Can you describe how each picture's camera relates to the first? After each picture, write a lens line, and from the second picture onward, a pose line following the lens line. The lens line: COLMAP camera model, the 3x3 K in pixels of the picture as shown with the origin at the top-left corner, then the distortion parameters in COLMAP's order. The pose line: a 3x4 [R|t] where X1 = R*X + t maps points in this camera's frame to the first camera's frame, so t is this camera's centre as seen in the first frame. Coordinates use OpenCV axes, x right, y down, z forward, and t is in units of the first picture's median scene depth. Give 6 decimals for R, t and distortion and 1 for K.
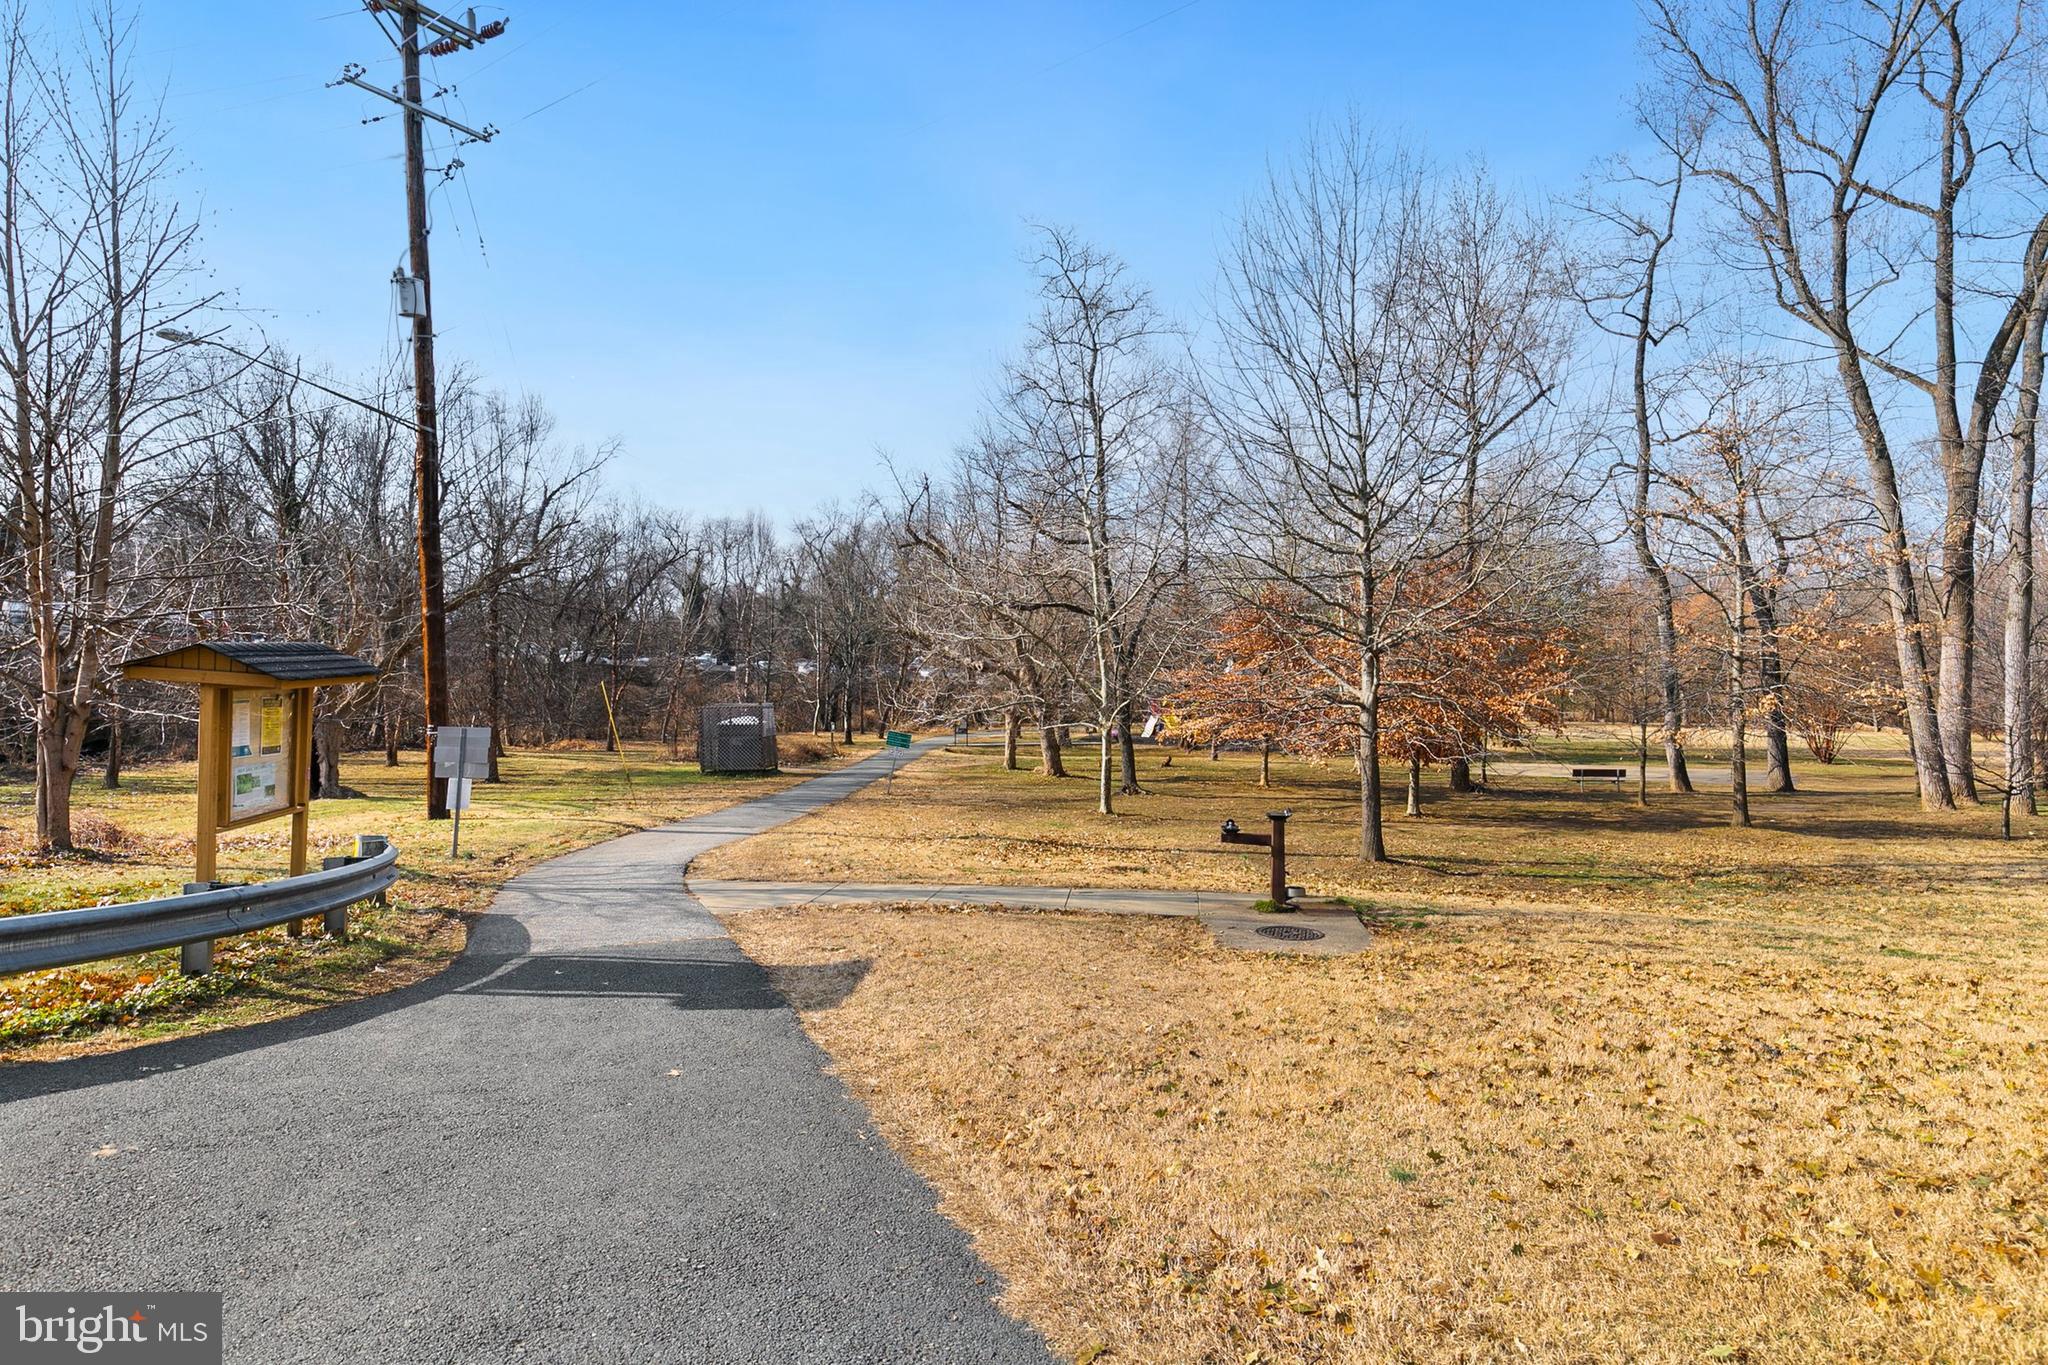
lens RADIAL K [[1067.6, 0, 1024.0], [0, 1067.6, 682.5], [0, 0, 1]] dist [-0.004117, -0.001416]
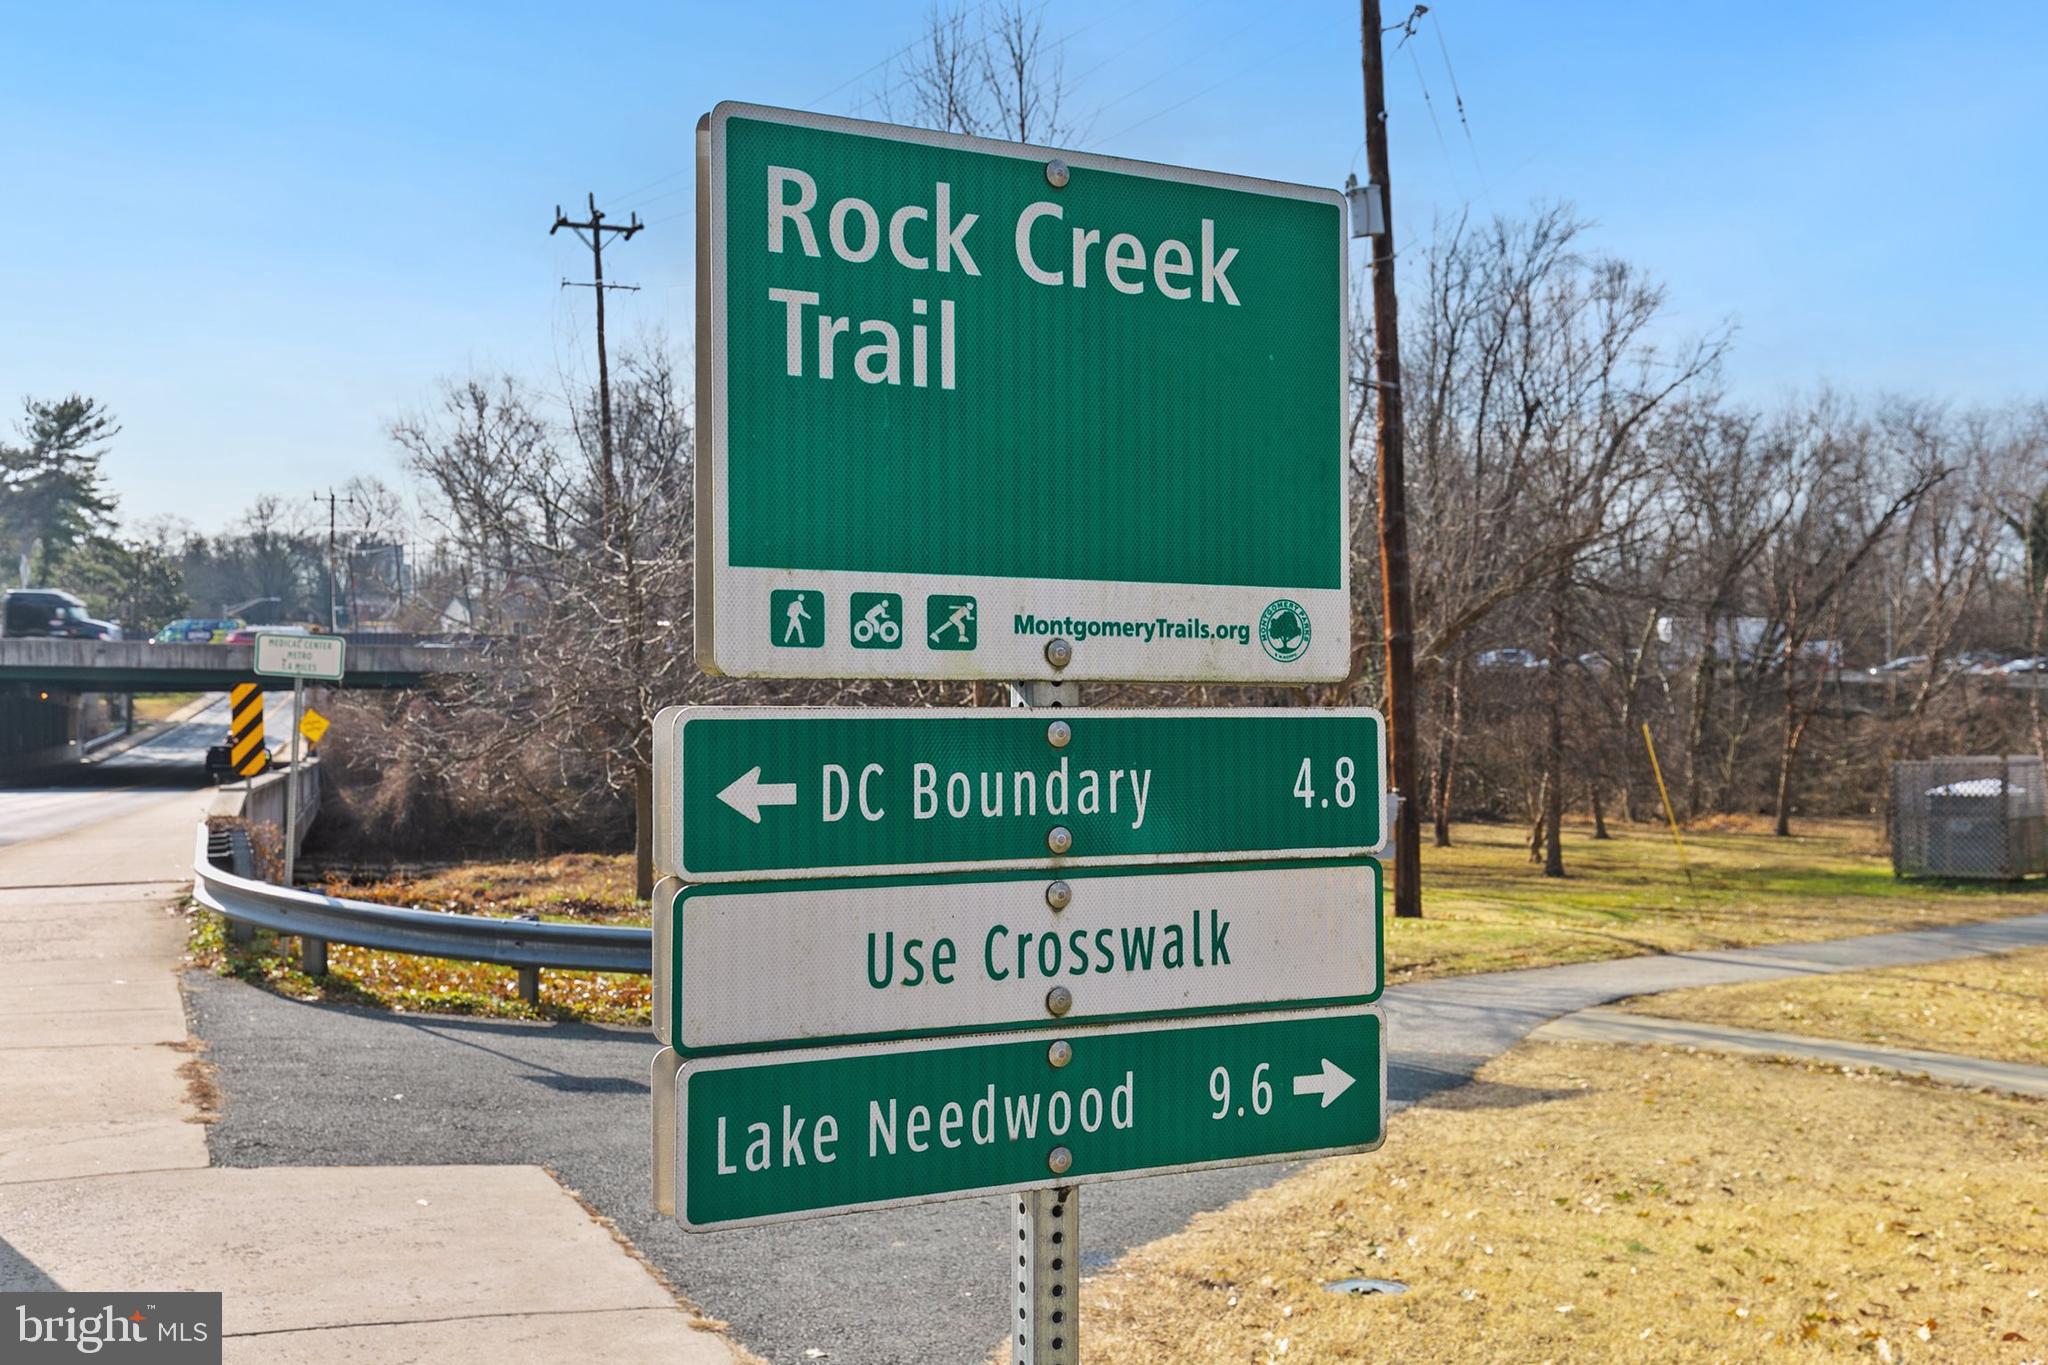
lens RADIAL K [[2121.6, 0, 1024.0], [0, 2121.6, 682.5], [0, 0, 1]] dist [0.012027, 0.006918]
pose [[0.690461, -0.018482, -0.723133, 0.210211], [0.011680, 0.999828, -0.014402, -0.009518], [0.723275, 0.001498, 0.690558, -0.125471]]
